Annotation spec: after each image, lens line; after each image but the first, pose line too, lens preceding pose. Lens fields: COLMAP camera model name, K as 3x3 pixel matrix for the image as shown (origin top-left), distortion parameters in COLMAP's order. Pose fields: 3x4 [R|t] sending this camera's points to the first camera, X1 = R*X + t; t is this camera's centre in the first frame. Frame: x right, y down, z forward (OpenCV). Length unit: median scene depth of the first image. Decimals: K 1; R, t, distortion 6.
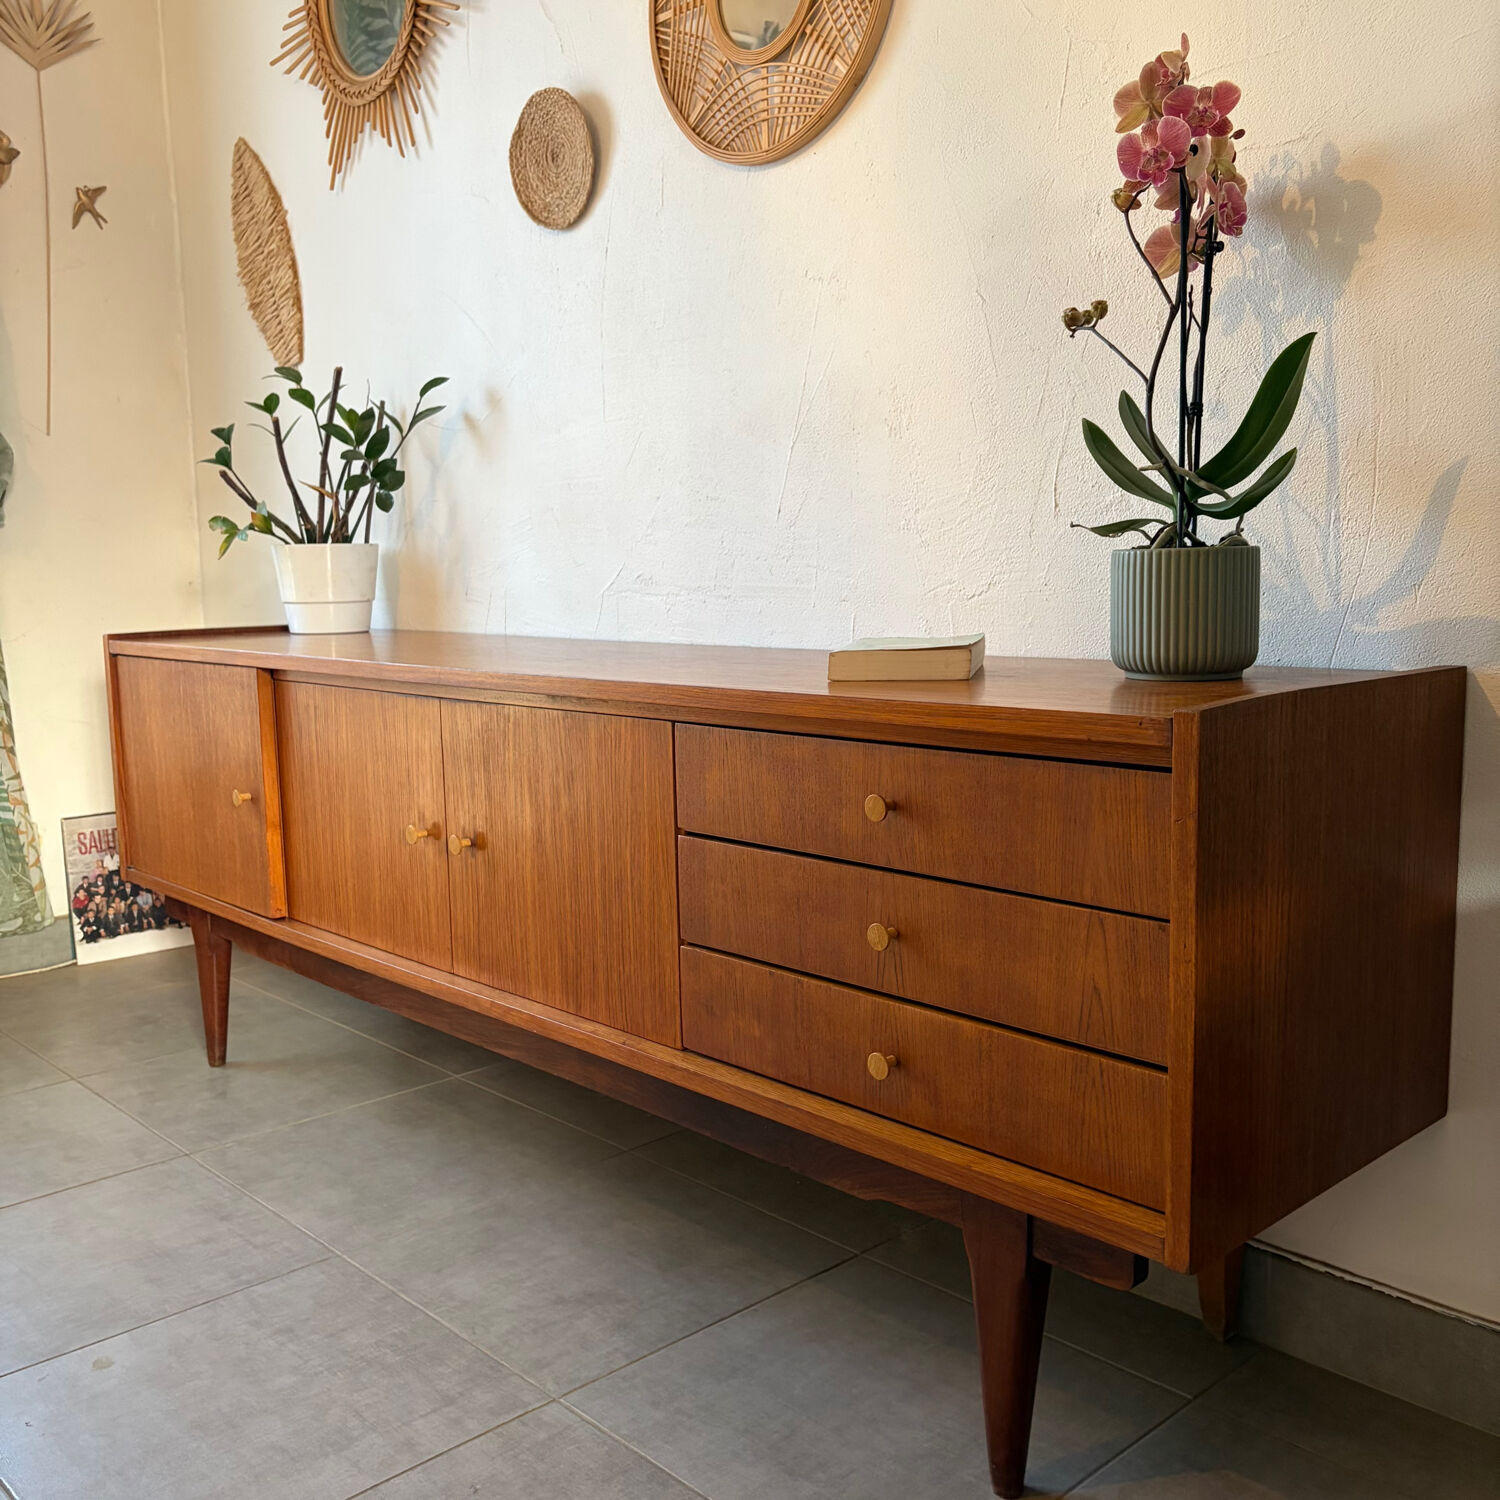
lens RADIAL K [[1532.2, 0, 736.2], [0, 1532.2, 750.4], [0, 0, 1]] dist [0.017101, 0.000000]
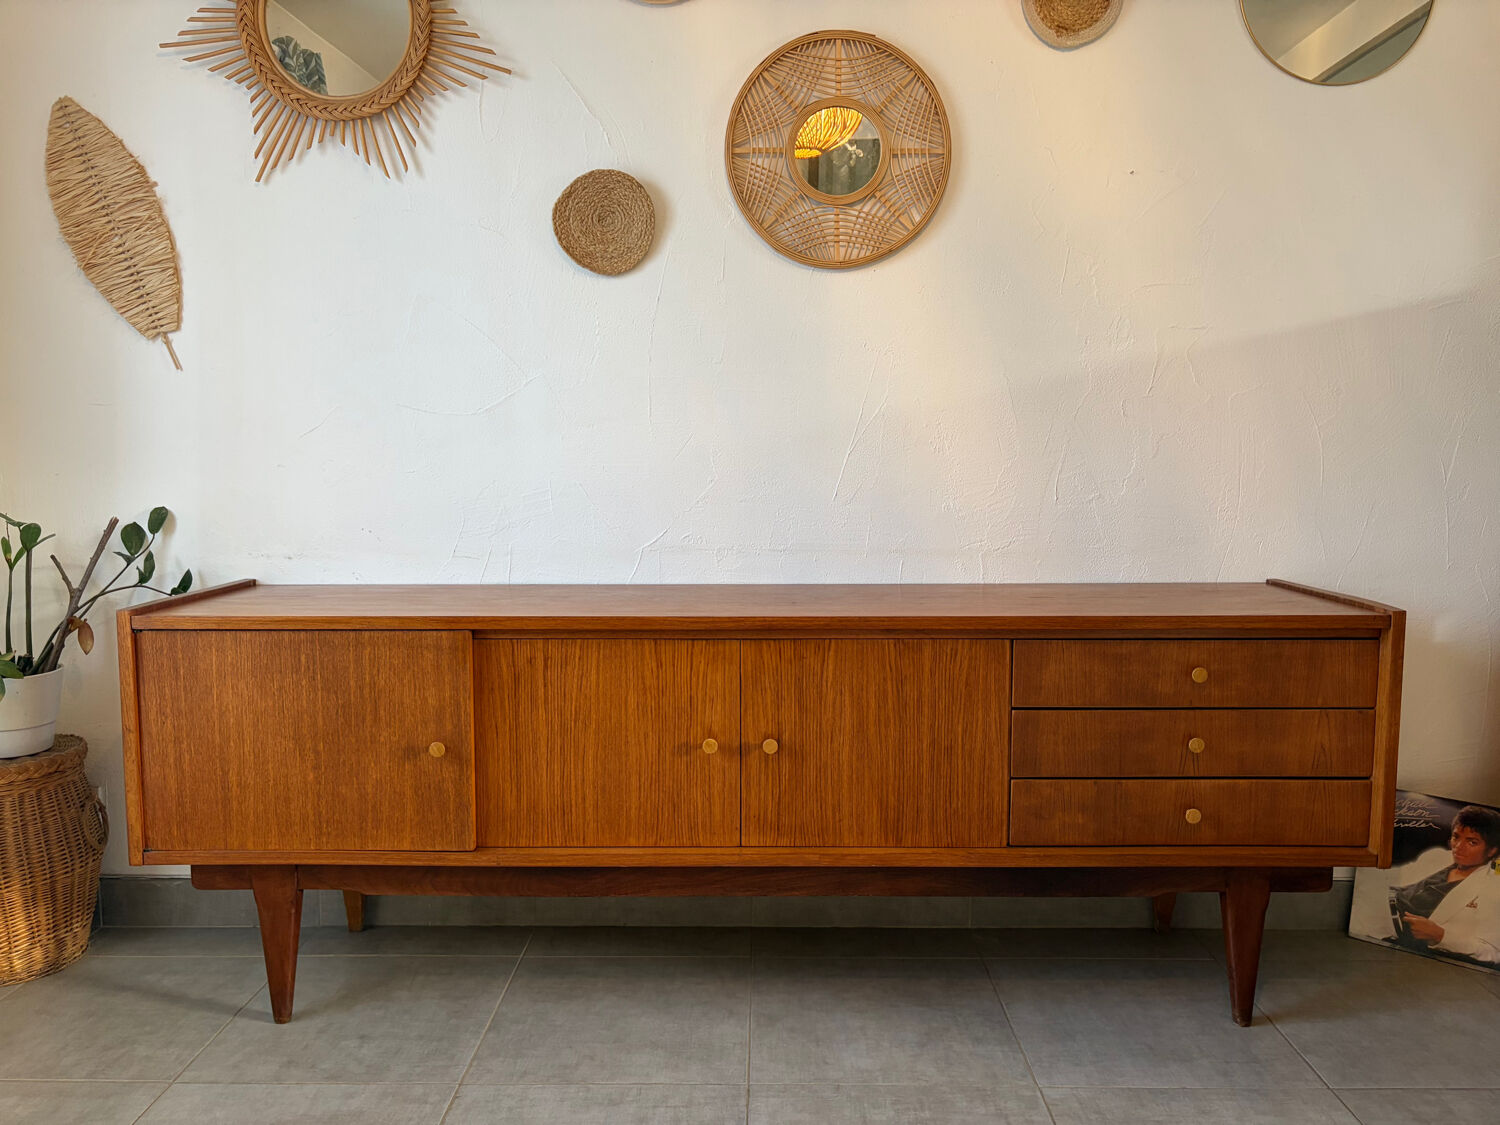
lens RADIAL K [[1152.3, 0, 799.5], [0, 1152.3, 562.4], [0, 0, 1]] dist [0.031570, -0.032828]
pose [[0.684842, -0.049332, 0.727020, -1.038860], [0.081298, 0.996650, -0.008953, -0.103961], [-0.724142, 0.065237, 0.686558, 0.316853]]
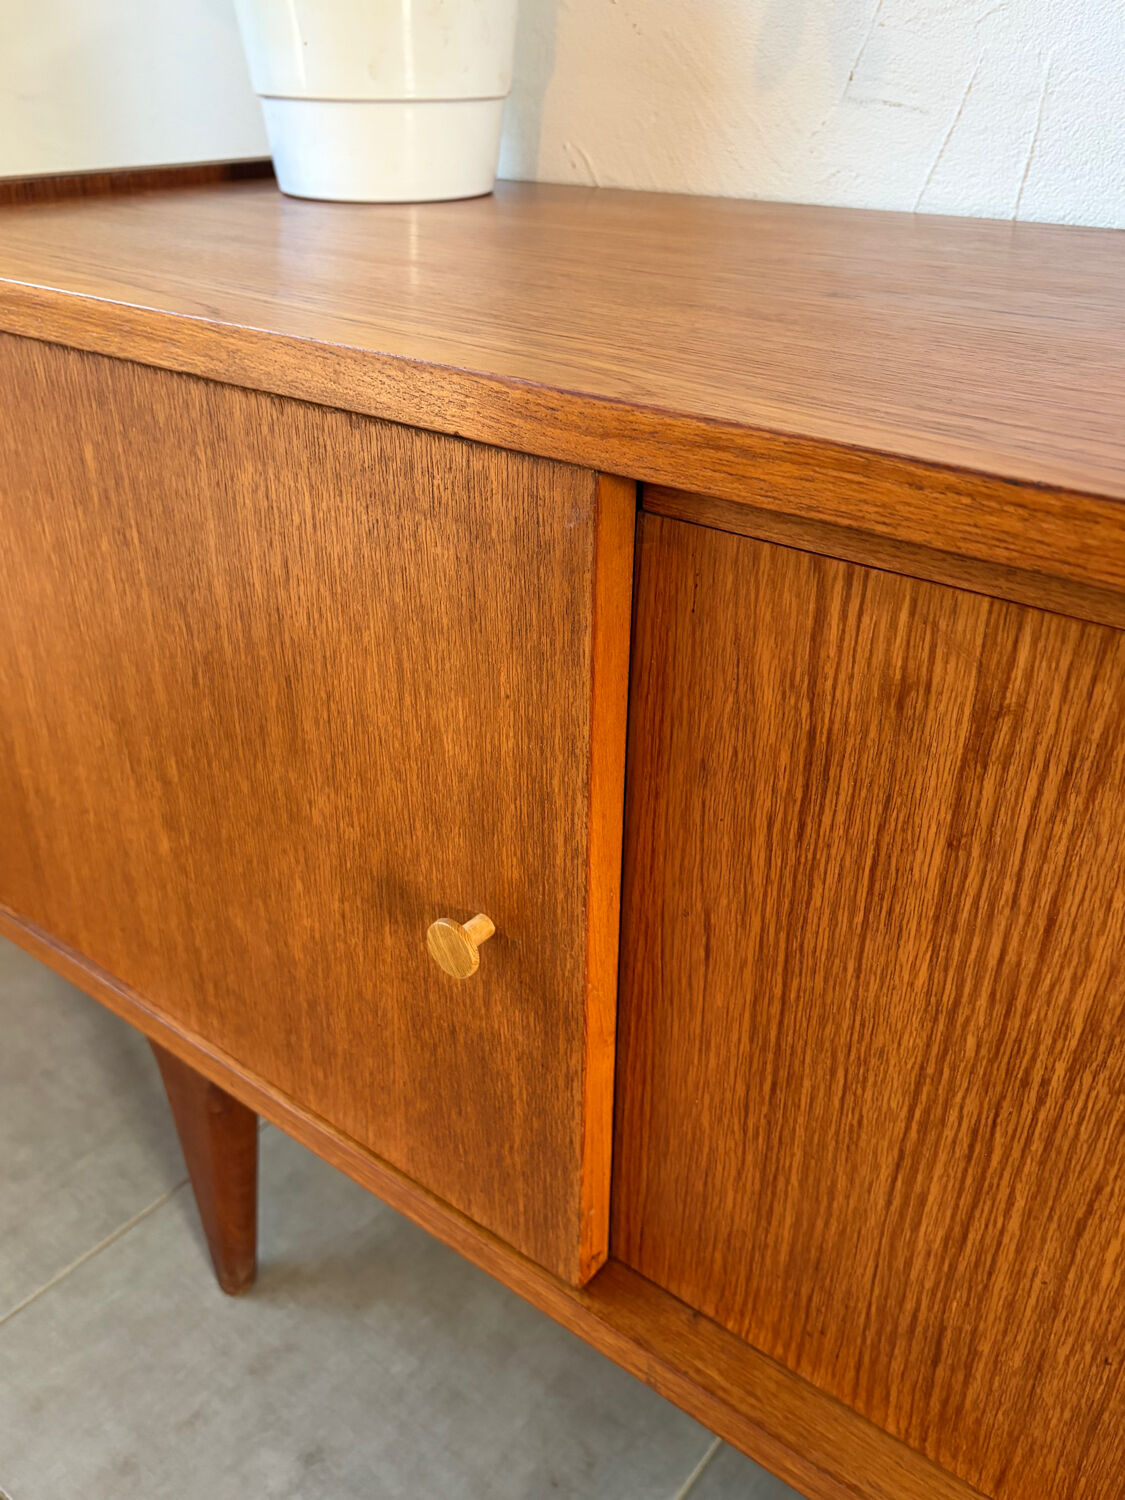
lens RADIAL K [[1266.9, 0, 564.2], [0, 1266.9, 751.2], [0, 0, 1]] dist [0.025500, -0.019104]
pose [[0.986135, -0.054875, 0.156611, -0.470321], [-0.007273, 0.928545, 0.371149, -0.112339], [-0.165787, -0.367142, 0.915271, 1.129729]]
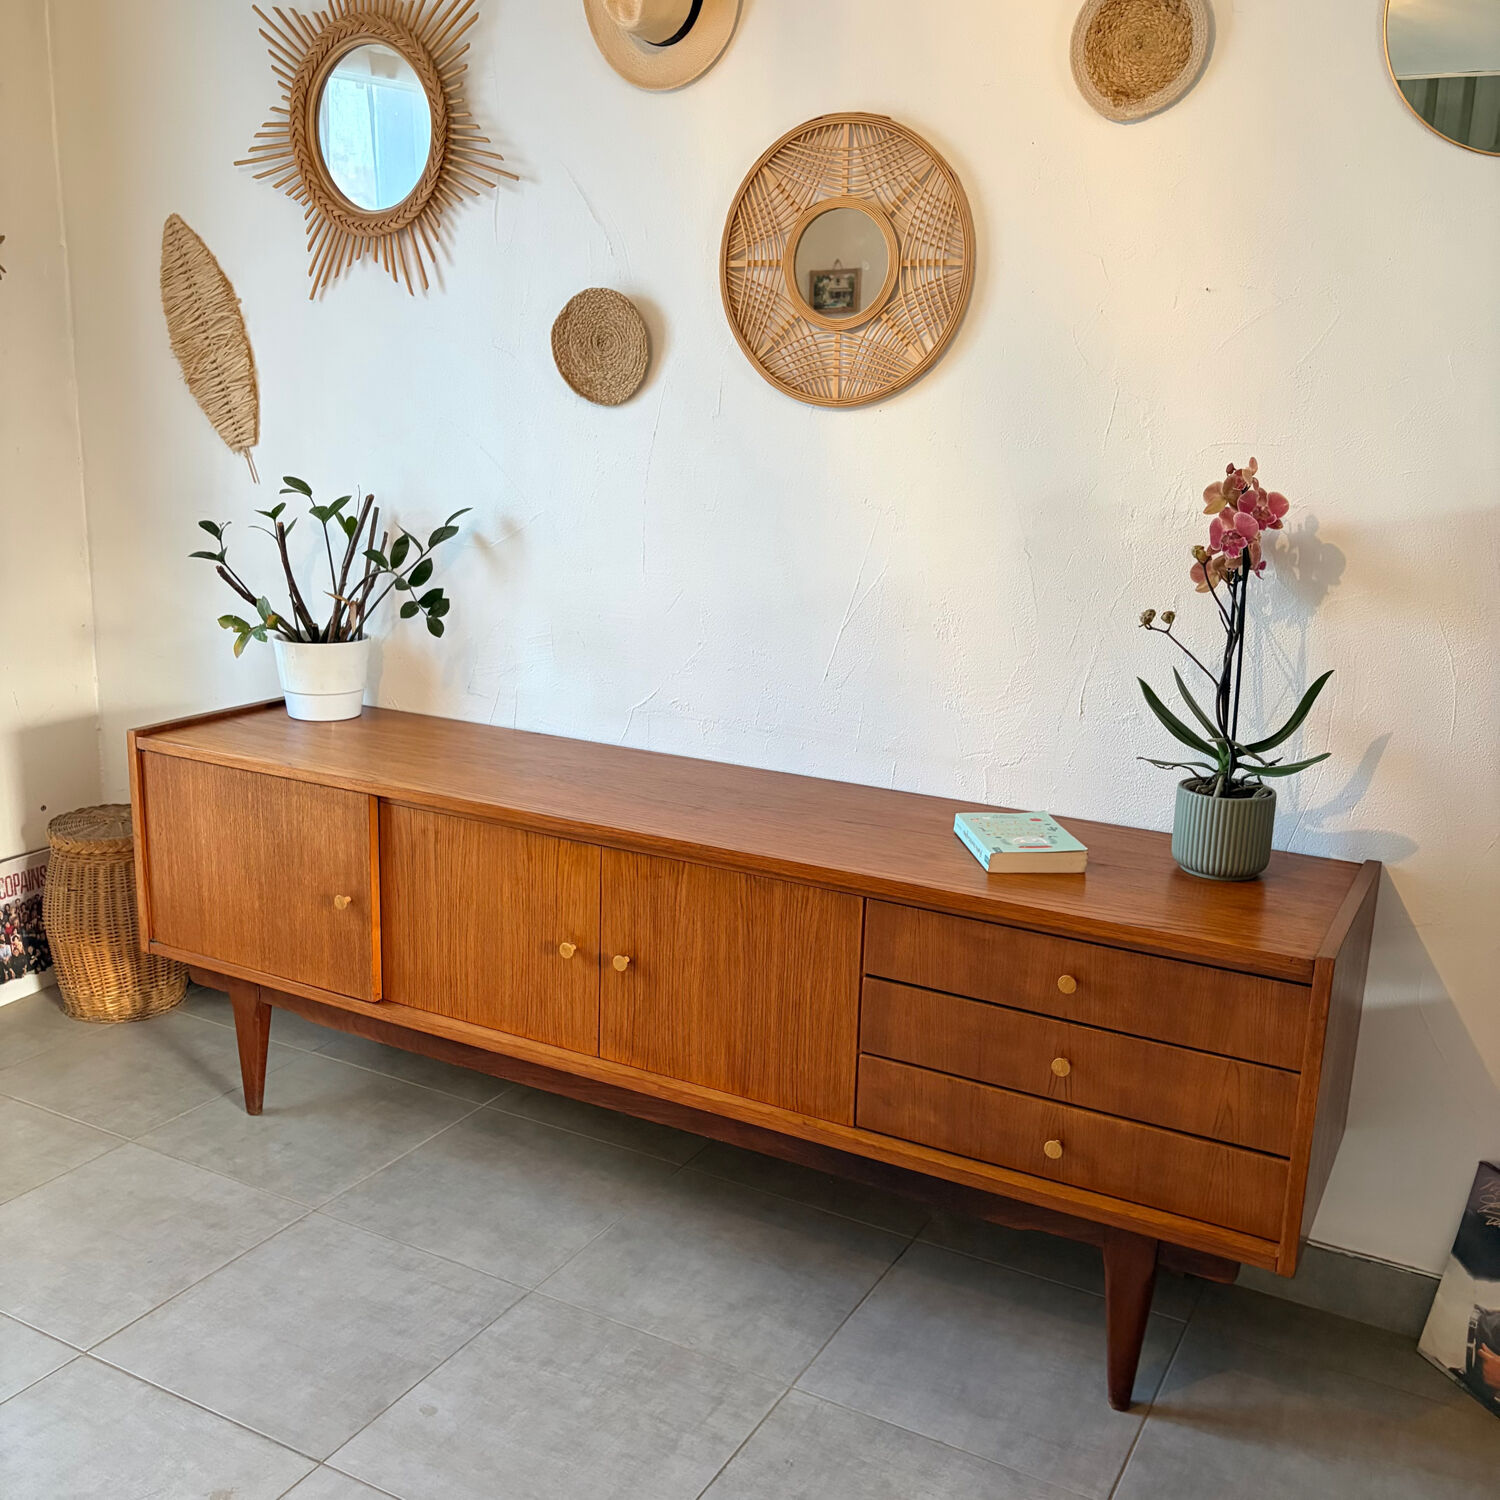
lens RADIAL K [[1532.2, 0, 738.9], [0, 1532.2, 751.7], [0, 0, 1]] dist [0.017101, 0.000000]
pose [[0.947294, -0.024060, 0.319461, -0.565736], [-0.009029, 0.994775, 0.101692, -0.278932], [-0.320239, -0.099216, 0.942127, -0.230283]]
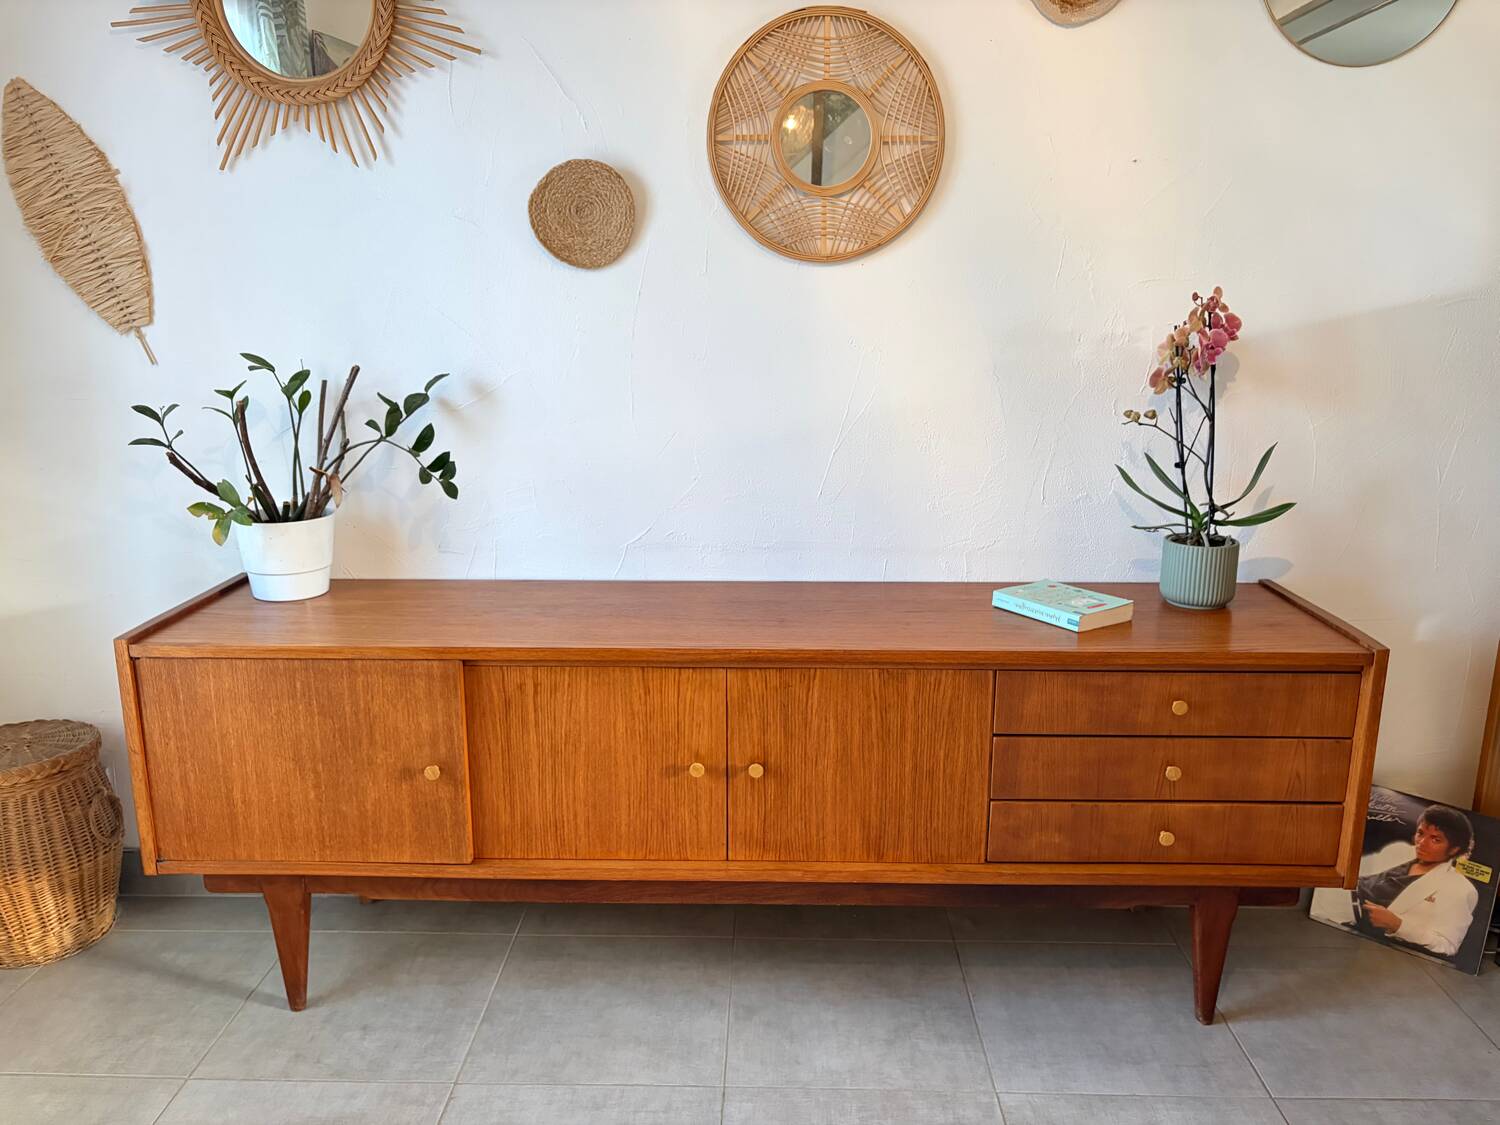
lens RADIAL K [[1152.3, 0, 749.7], [0, 1152.3, 563.5], [0, 0, 1]] dist [0.031570, -0.032828]
pose [[0.694648, -0.145211, 0.704541, -1.036464], [0.078328, 0.988859, 0.126583, -0.297264], [-0.715073, -0.032745, 0.698283, 0.327574]]
